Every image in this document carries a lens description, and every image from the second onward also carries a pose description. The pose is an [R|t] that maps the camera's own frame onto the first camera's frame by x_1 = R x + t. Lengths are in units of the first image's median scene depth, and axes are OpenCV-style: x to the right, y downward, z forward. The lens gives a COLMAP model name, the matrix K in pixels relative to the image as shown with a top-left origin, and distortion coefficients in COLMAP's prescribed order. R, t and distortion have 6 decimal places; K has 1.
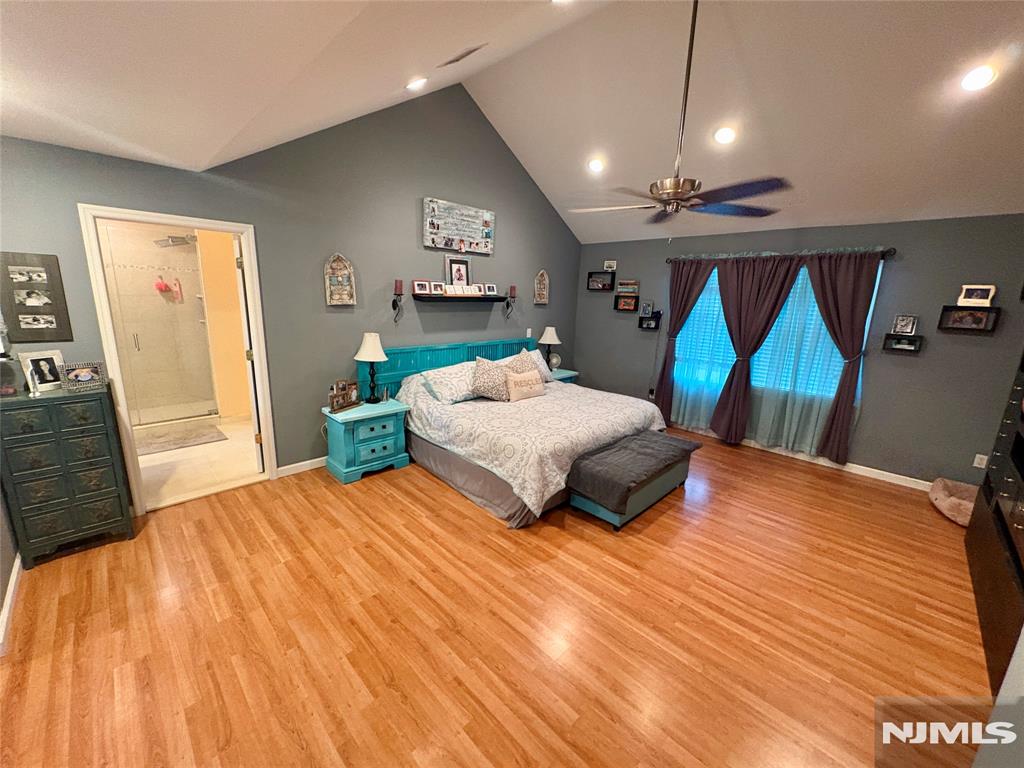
lens RADIAL K [[407.9, 0, 512.5], [0, 407.9, 384.3], [0, 0, 1]] dist [0.001381, -0.000023]
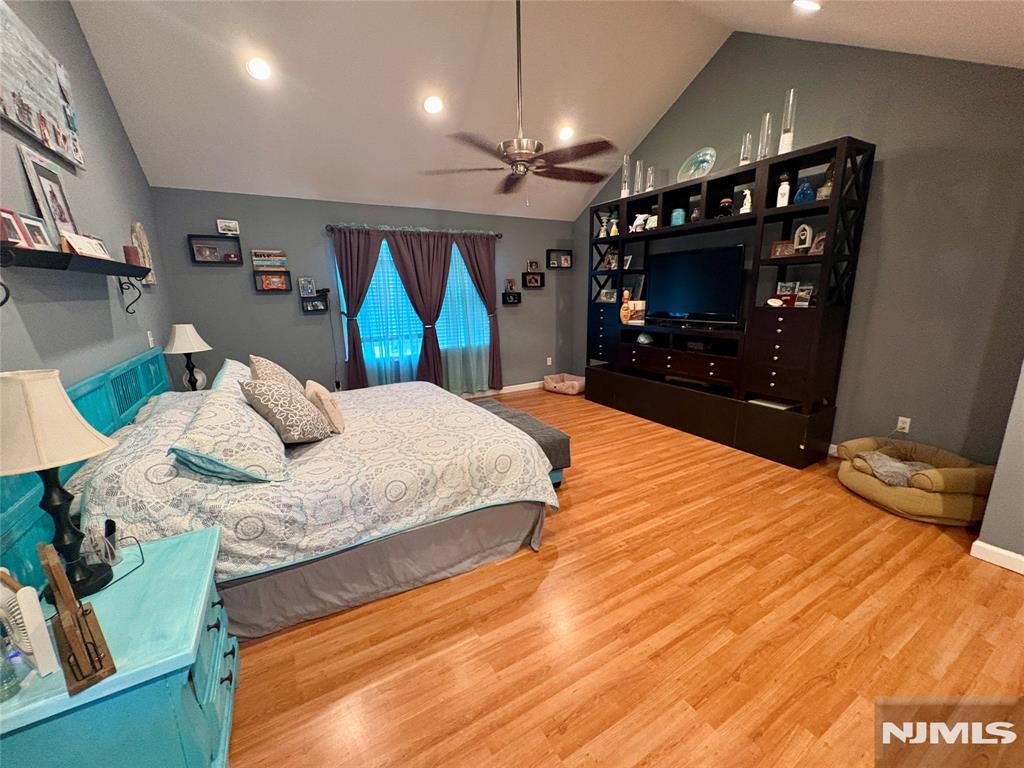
lens RADIAL K [[407.9, 0, 512.5], [0, 407.9, 384.3], [0, 0, 1]] dist [0.001381, -0.000023]
pose [[0.258764, -0.253689, 0.932032, -0.526614], [0.236969, 0.952082, 0.193355, -0.089588], [-0.936422, 0.170829, 0.306481, 0.590521]]
